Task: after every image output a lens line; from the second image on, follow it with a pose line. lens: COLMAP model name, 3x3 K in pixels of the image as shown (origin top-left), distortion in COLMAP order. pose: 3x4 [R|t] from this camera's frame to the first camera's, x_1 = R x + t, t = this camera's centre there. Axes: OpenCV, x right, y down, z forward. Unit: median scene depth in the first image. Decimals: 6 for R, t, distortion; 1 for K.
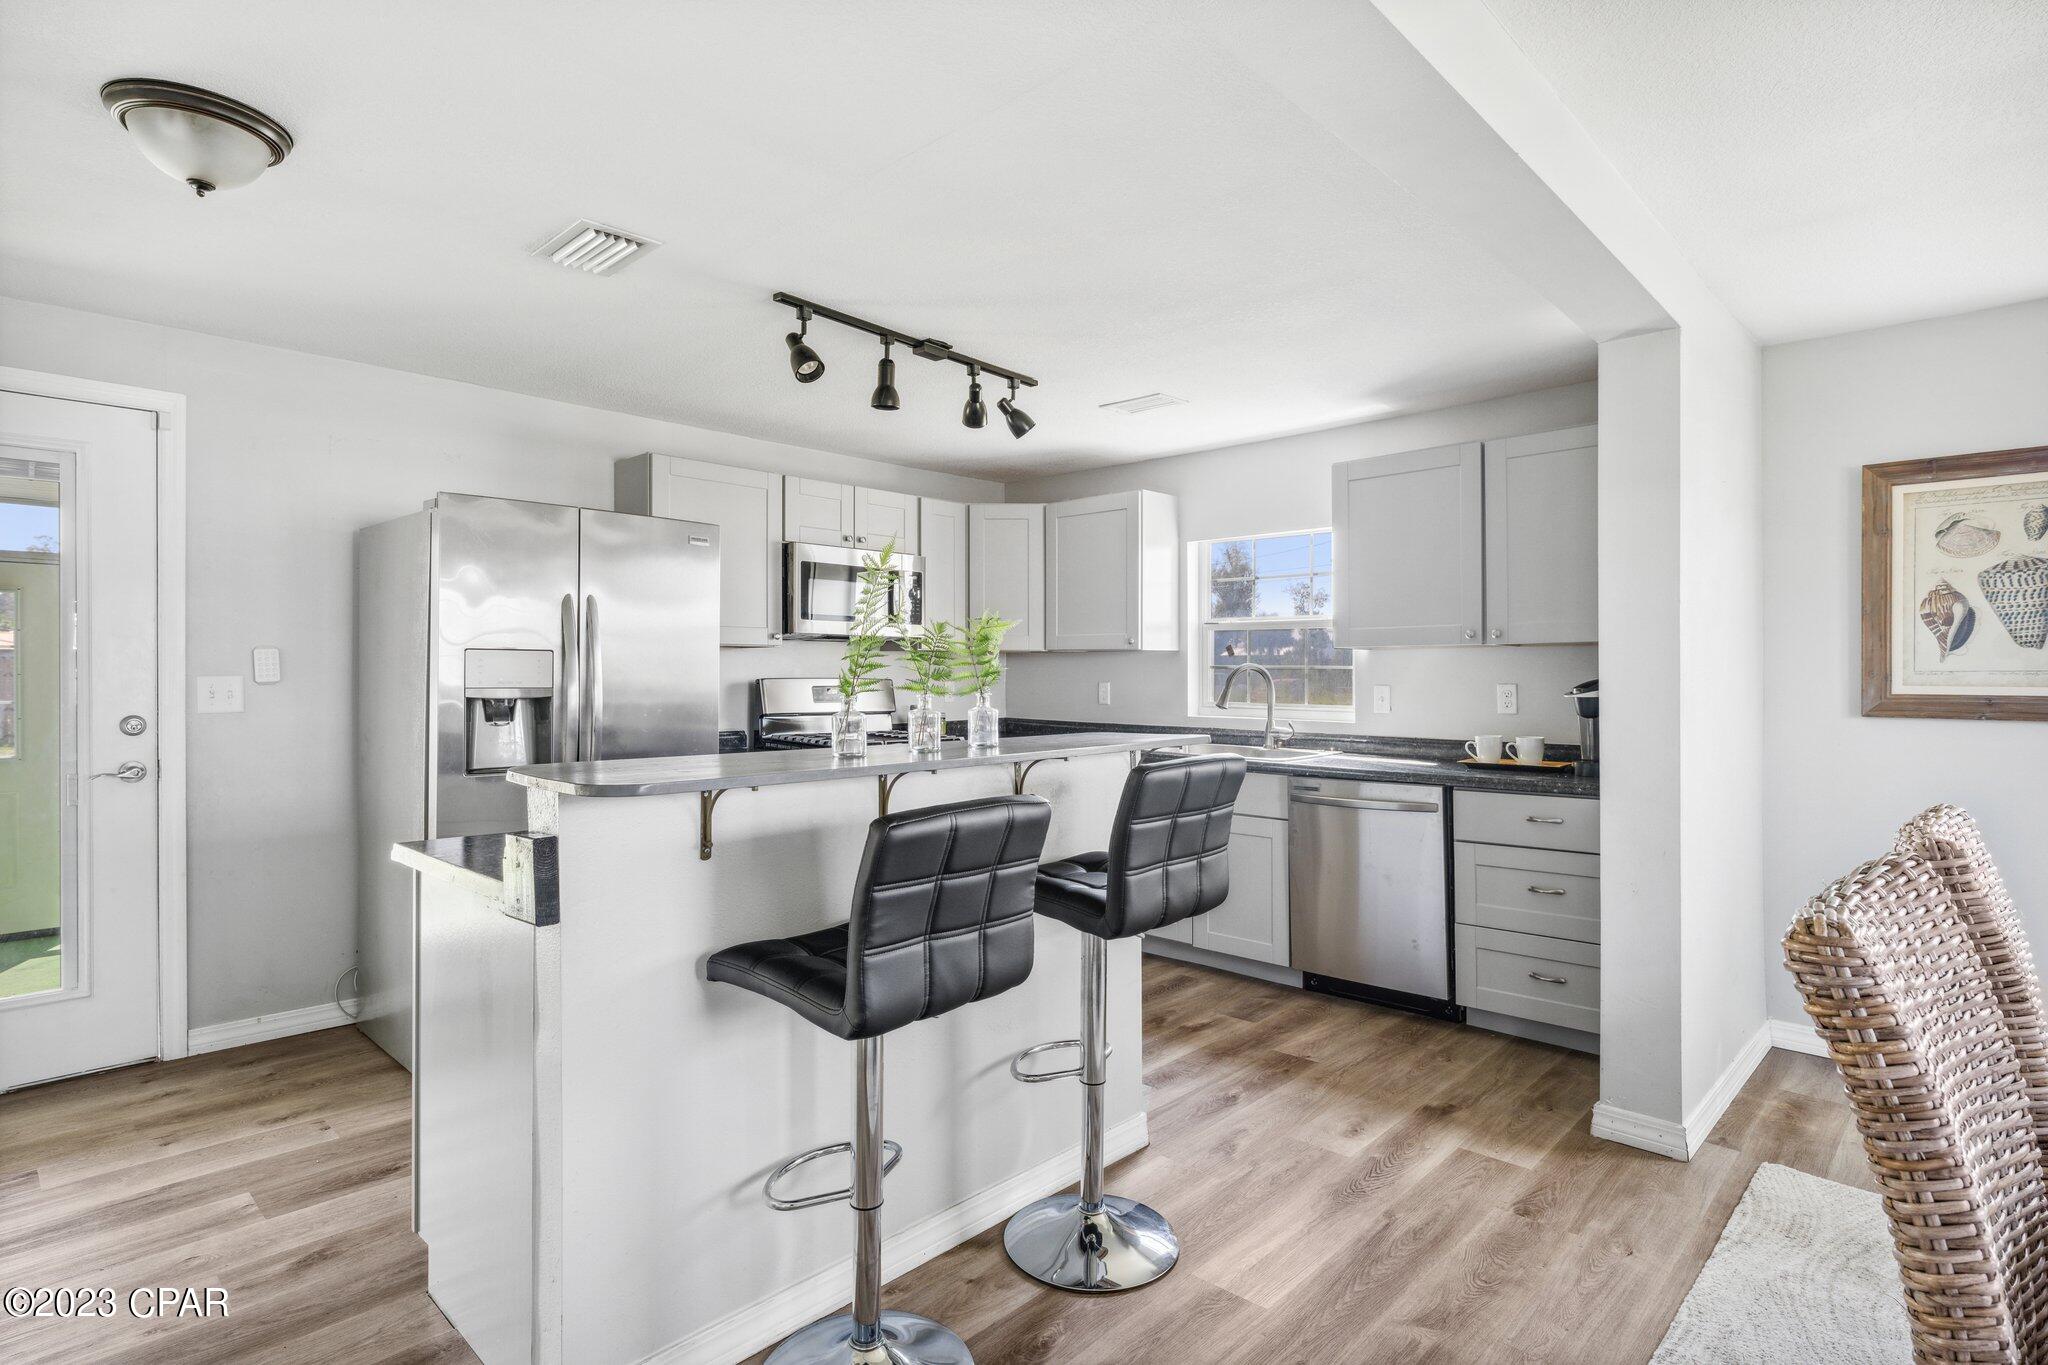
lens RADIAL K [[1032.1, 0, 1036.3], [0, 1032.1, 674.3], [0, 0, 1]] dist [0.001039, -0.000716]
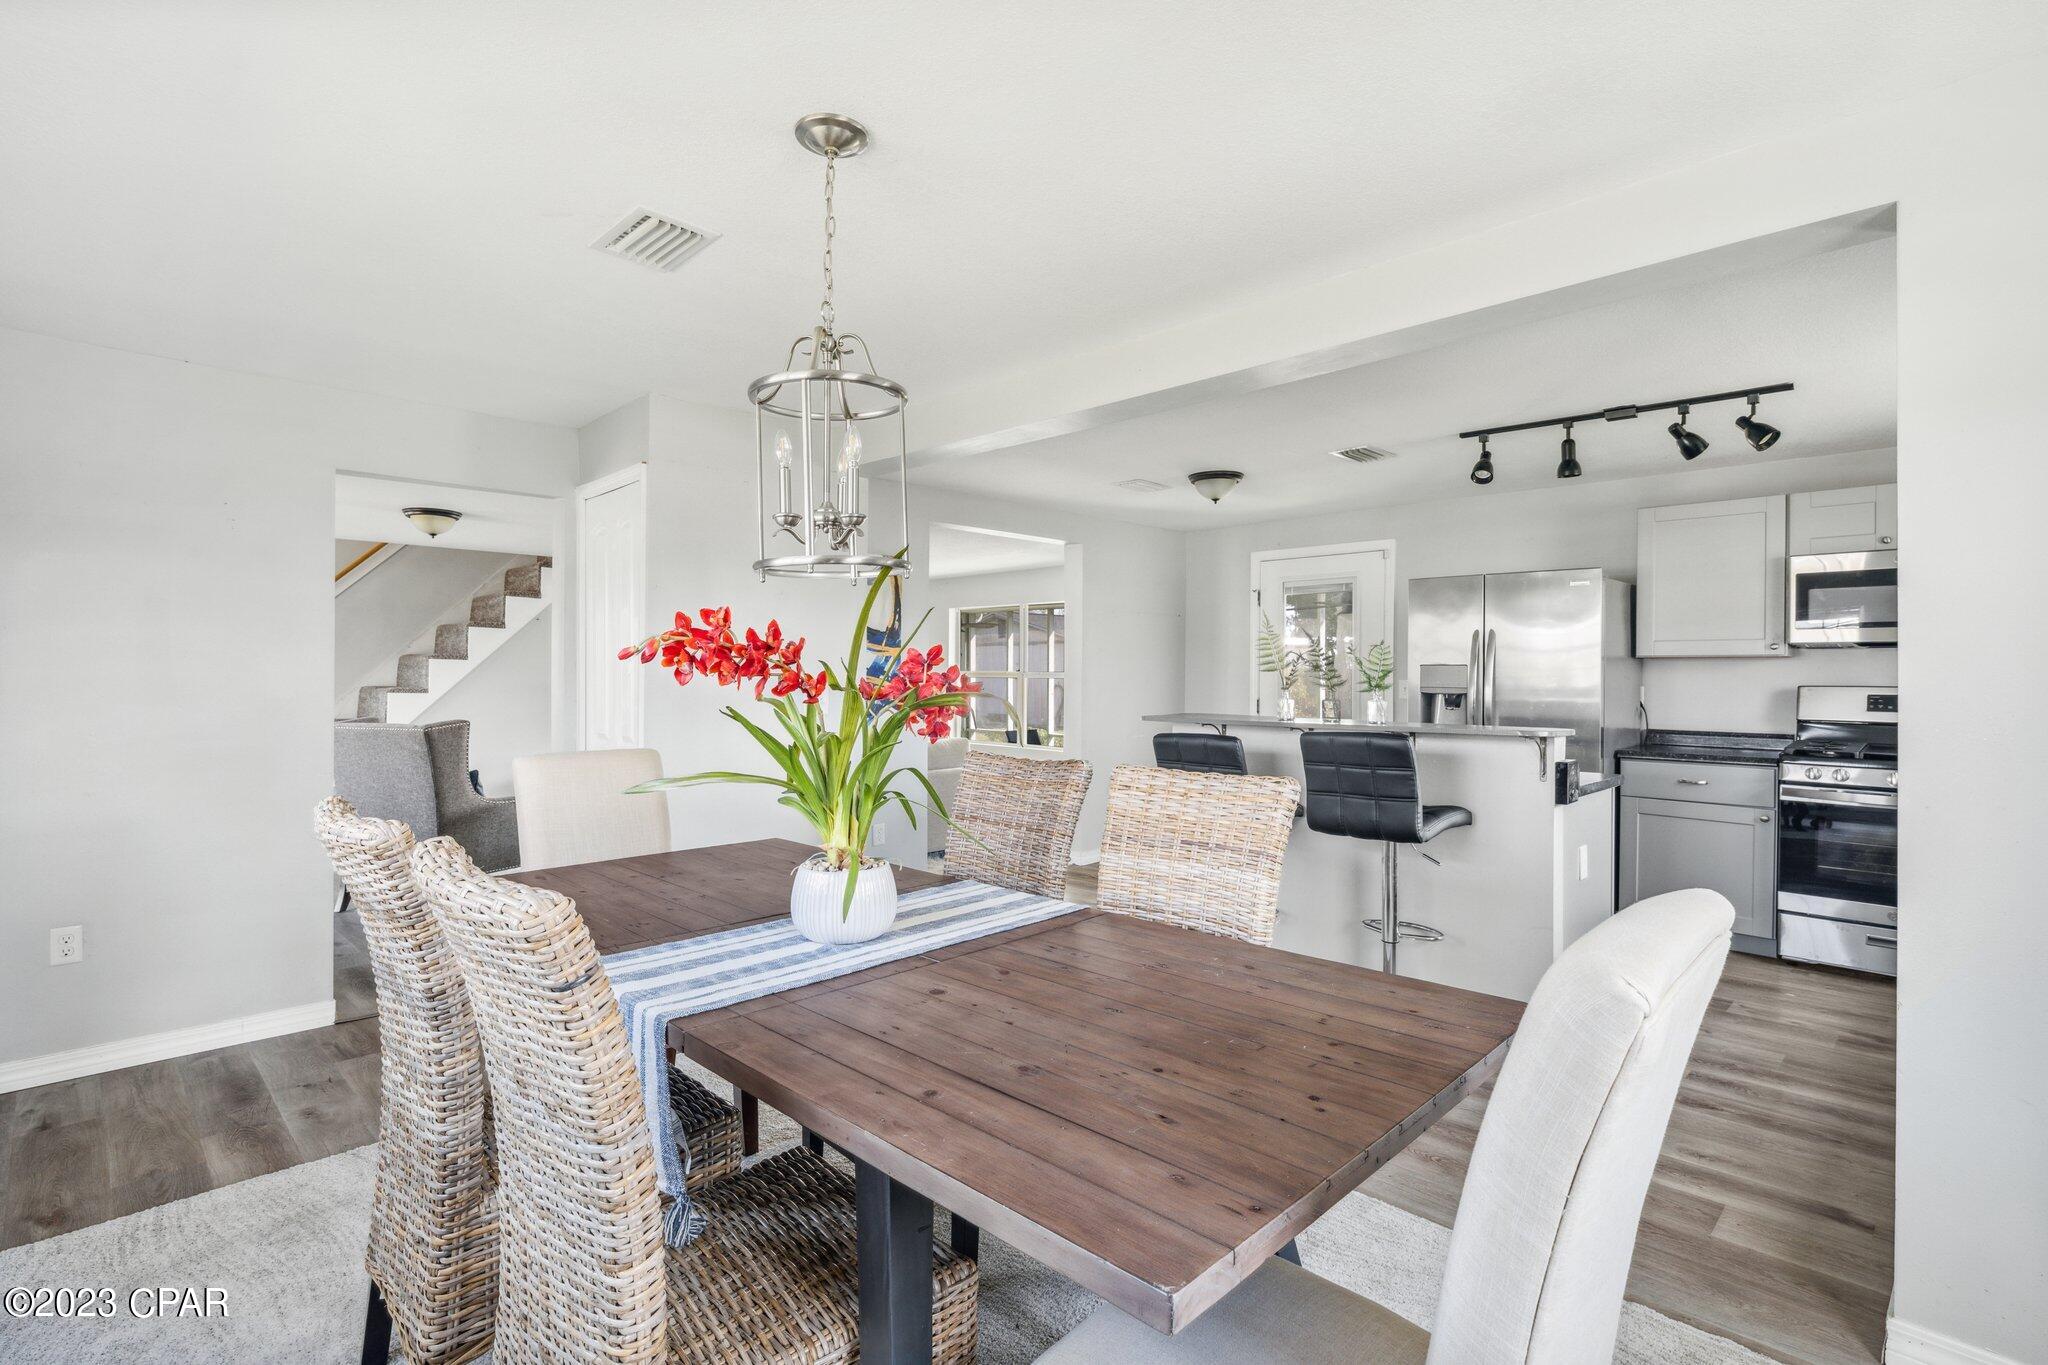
lens RADIAL K [[963.2, 0, 1024.0], [0, 963.2, 682.5], [0, 0, 1]] dist [0.000715, 0.000082]
pose [[-0.024298, 0.008882, -0.999665, 1.088735], [-0.004656, 0.999949, 0.008998, -0.005669], [0.999694, 0.004874, -0.024255, 0.343007]]
